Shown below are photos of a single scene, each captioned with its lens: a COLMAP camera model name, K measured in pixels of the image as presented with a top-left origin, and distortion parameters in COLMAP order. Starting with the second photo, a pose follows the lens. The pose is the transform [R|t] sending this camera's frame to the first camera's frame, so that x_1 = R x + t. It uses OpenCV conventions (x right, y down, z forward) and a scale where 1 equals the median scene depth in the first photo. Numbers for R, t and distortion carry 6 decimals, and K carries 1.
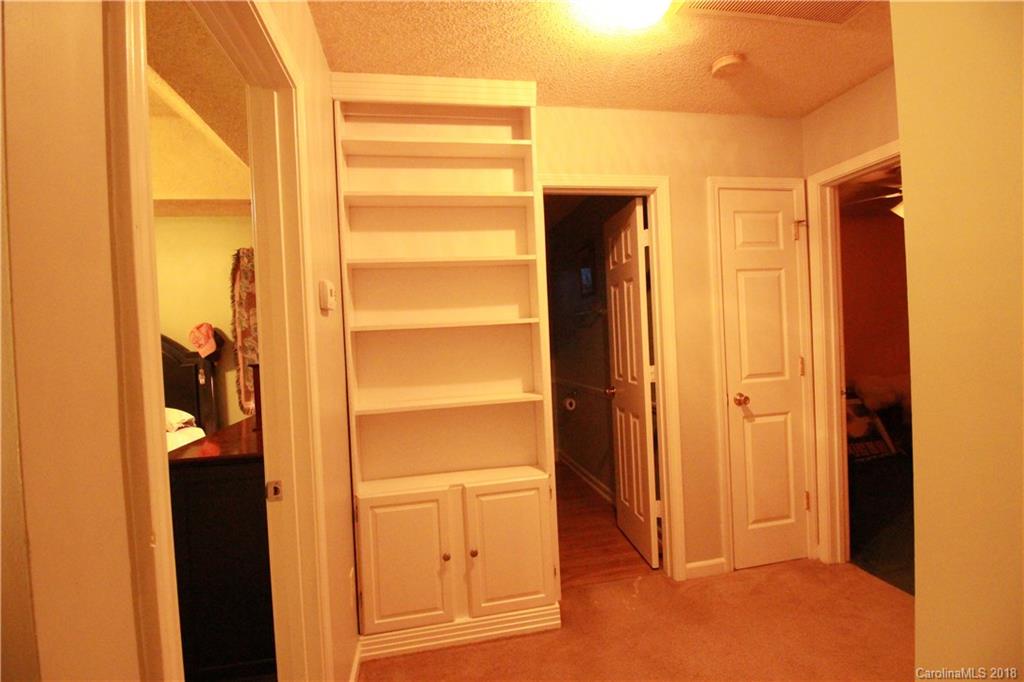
lens RADIAL K [[473.9, 0, 515.5], [0, 473.9, 343.8], [0, 0, 1]] dist [-0.005692, -0.007915]
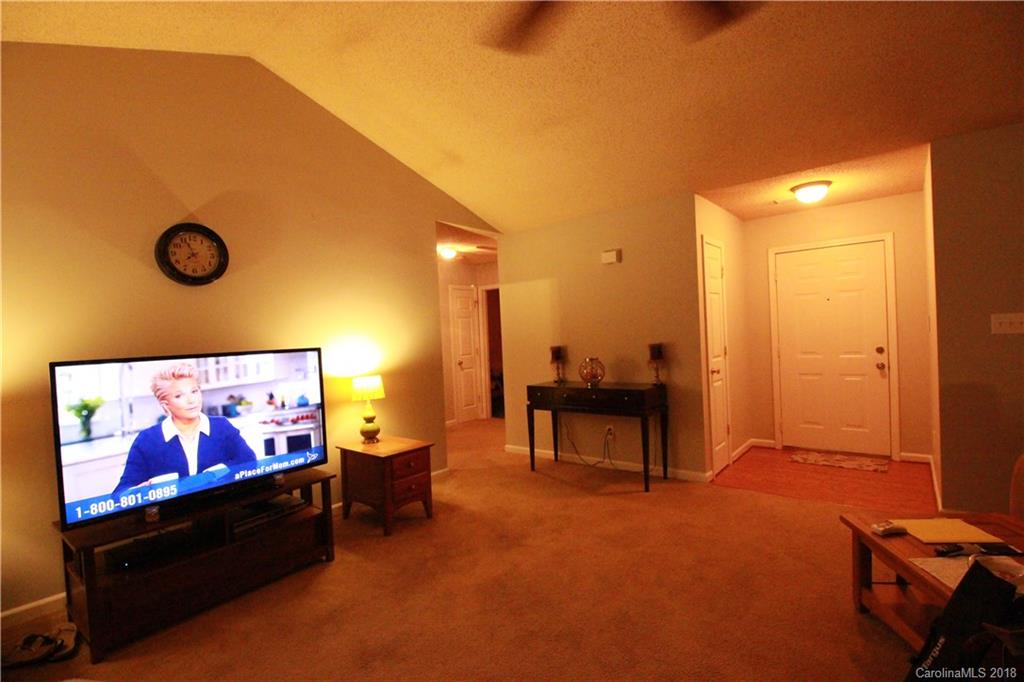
lens RADIAL K [[473.9, 0, 514.0], [0, 473.9, 339.5], [0, 0, 1]] dist [-0.005692, -0.007915]
pose [[0.783788, 0.003063, 0.621021, -1.034204], [0.014540, 0.999623, -0.023281, 0.044784], [-0.620859, 0.027277, 0.783448, -1.437749]]
